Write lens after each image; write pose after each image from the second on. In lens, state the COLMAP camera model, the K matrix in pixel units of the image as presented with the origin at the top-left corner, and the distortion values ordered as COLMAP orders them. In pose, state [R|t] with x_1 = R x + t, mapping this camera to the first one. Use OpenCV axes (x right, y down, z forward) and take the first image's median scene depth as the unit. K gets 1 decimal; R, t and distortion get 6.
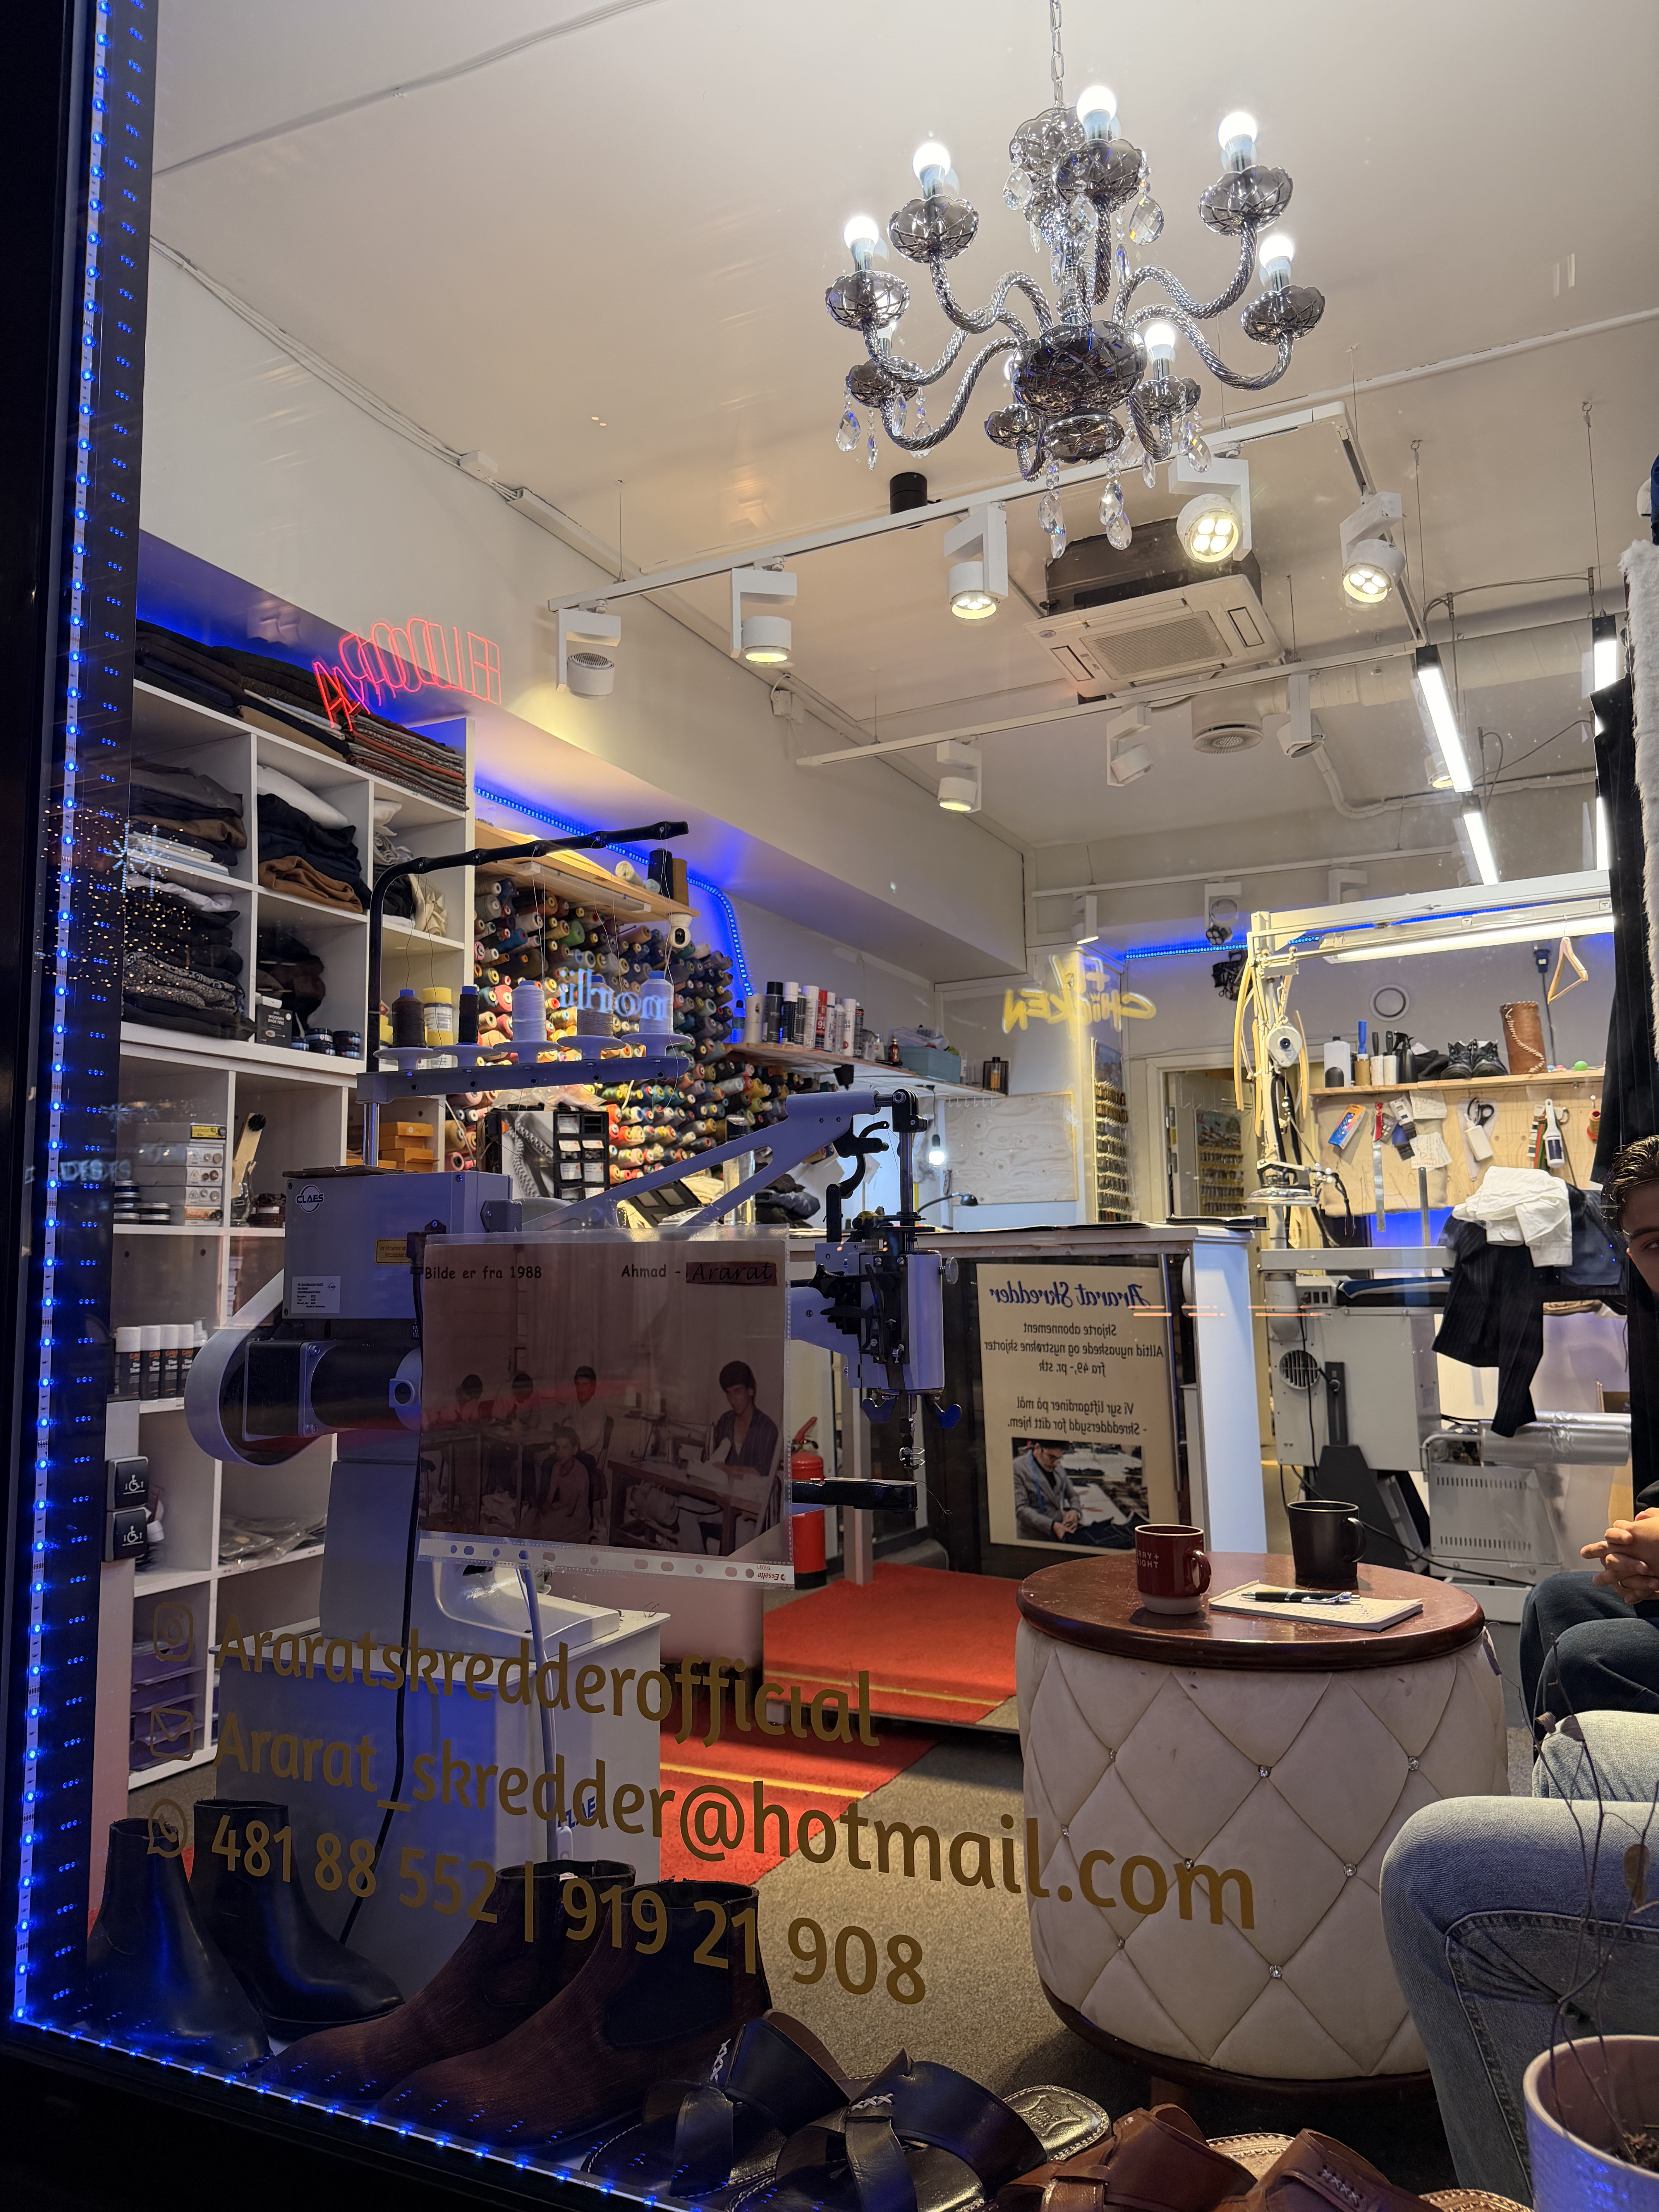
lens RADIAL K [[1587.7, 0, 814.8], [0, 1587.7, 1089.4], [0, 0, 1]] dist [0.024967, -0.031609]
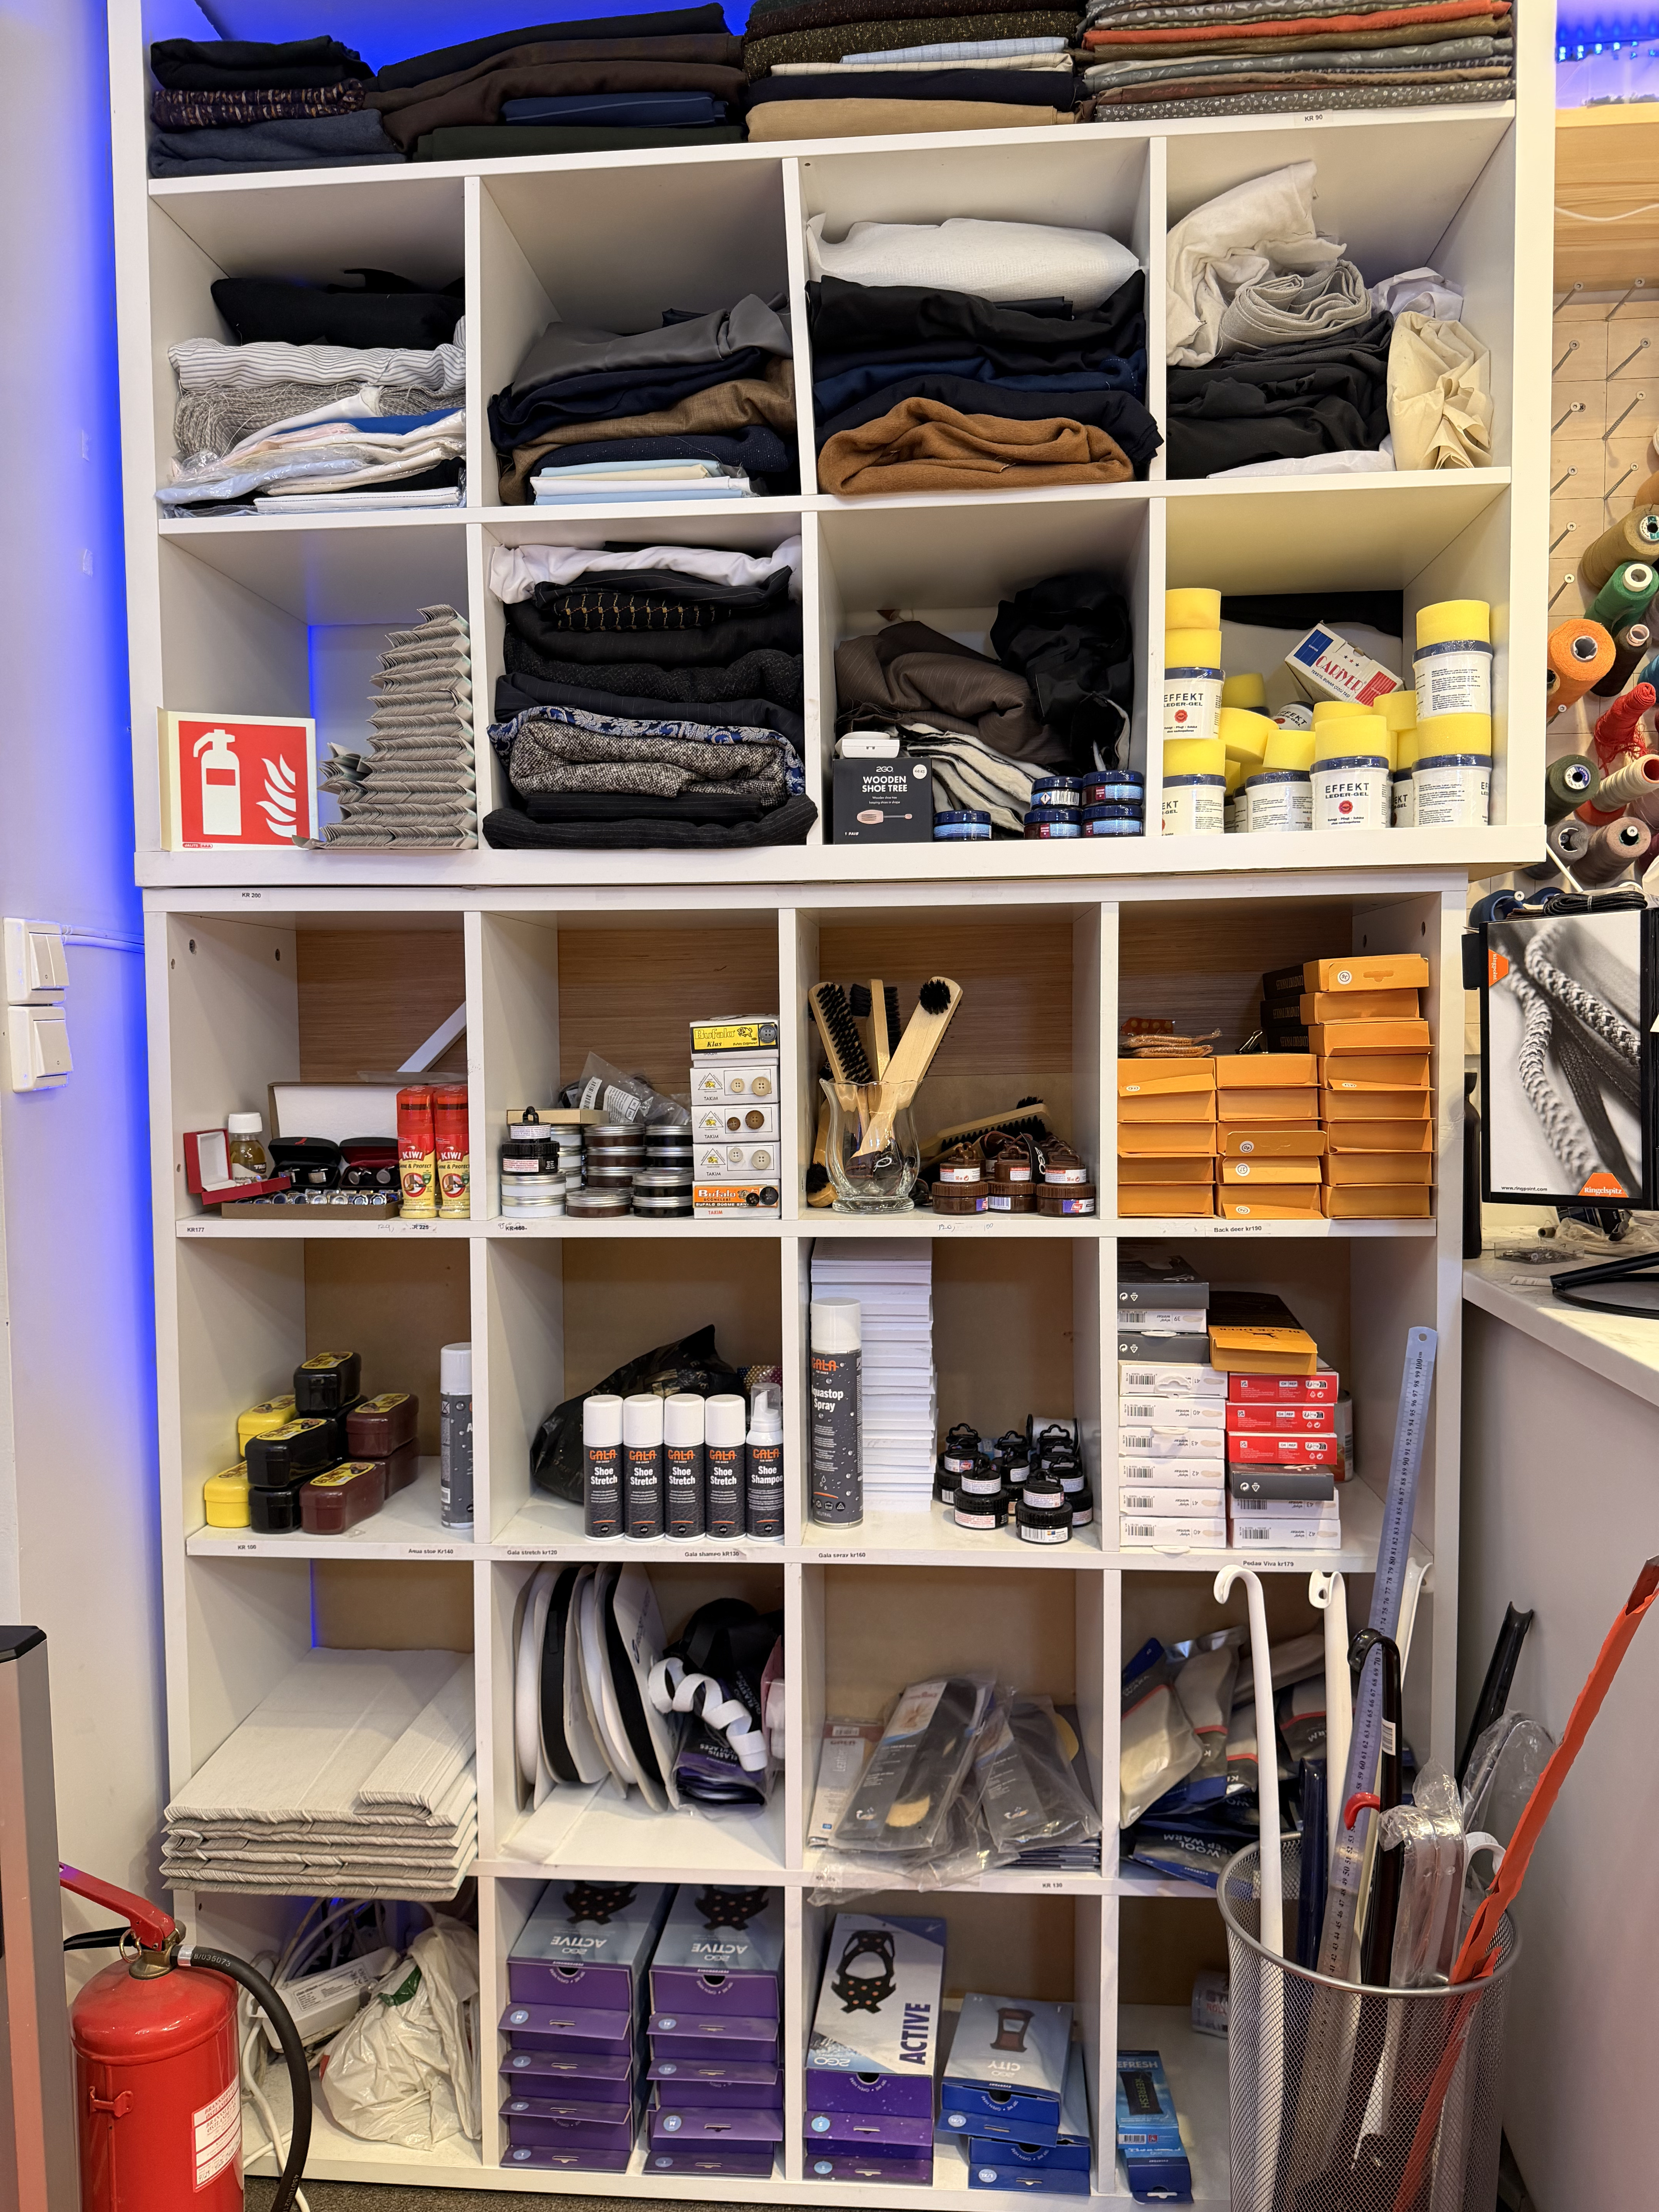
lens RADIAL K [[1587.7, 0, 829.8], [0, 1587.7, 1116.0], [0, 0, 1]] dist [0.024967, -0.031609]
pose [[0.367899, 0.066686, -0.927472, 0.067429], [0.119937, 0.985690, 0.118447, -0.003221], [0.922099, -0.154814, 0.354636, 0.558803]]
